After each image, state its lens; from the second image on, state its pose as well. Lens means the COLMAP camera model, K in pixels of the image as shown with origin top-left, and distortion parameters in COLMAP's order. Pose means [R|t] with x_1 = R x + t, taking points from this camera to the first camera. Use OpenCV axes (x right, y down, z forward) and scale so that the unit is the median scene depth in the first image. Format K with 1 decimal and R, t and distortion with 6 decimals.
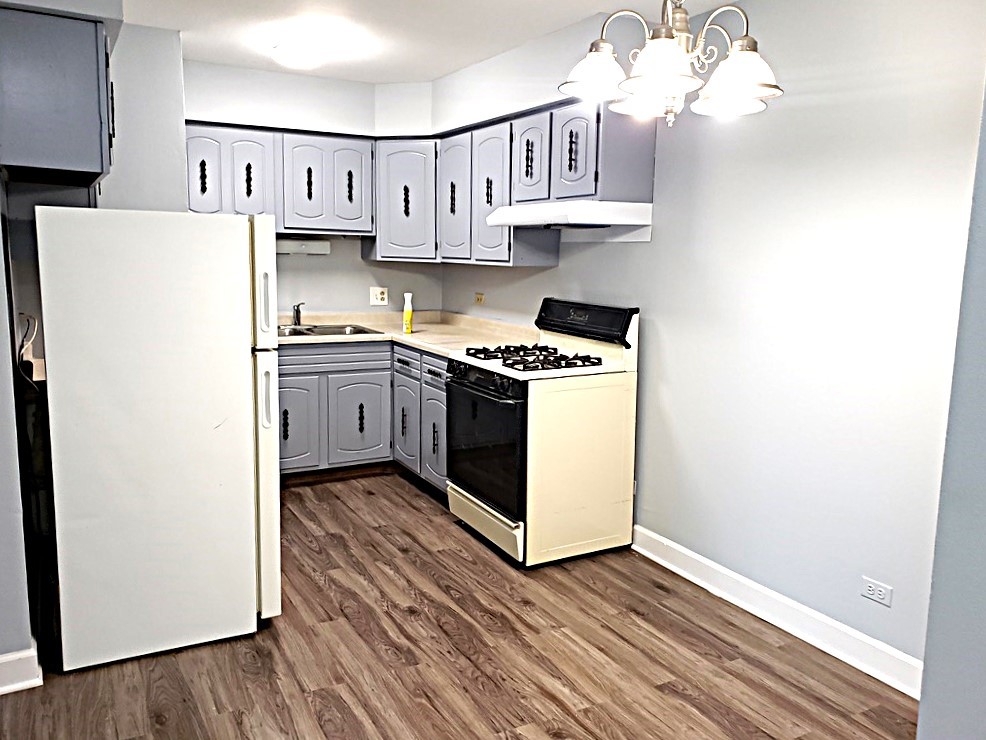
lens RADIAL K [[792.3, 0, 496.3], [0, 792.3, 359.2], [0, 0, 1]] dist [0.029177, -0.043478]
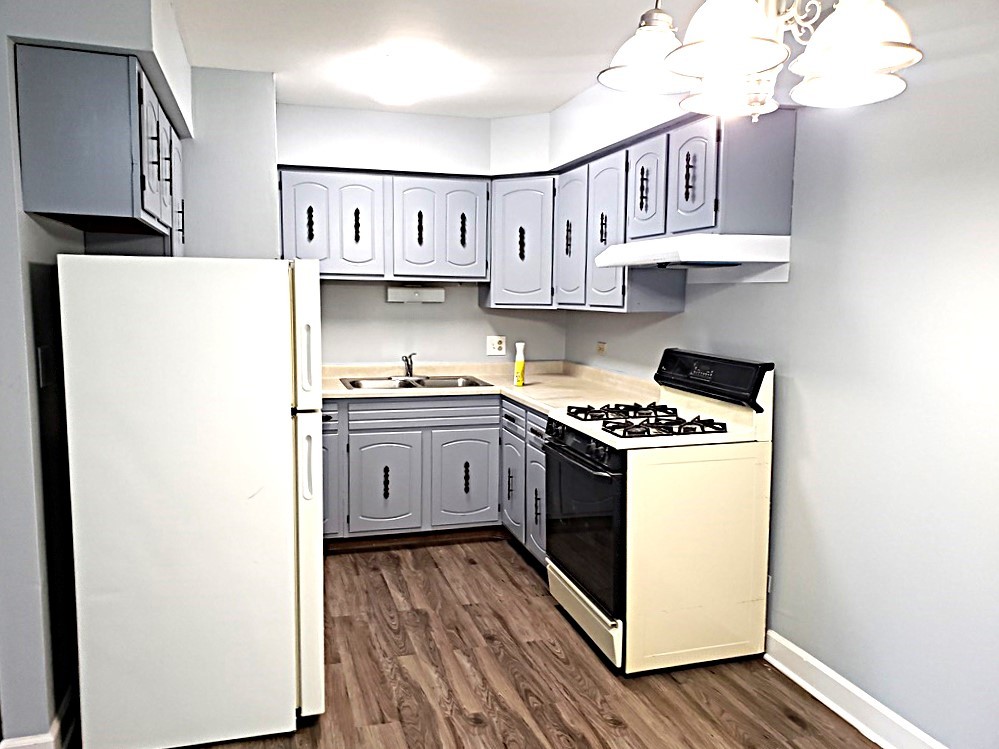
lens RADIAL K [[802.8, 0, 477.3], [0, 802.8, 373.3], [0, 0, 1]] dist [0.029177, -0.043478]
pose [[0.974005, 0.008950, -0.226348, 0.069815], [-0.017977, 0.999122, -0.037849, -0.016678], [0.225811, 0.040934, 0.973311, 0.122194]]
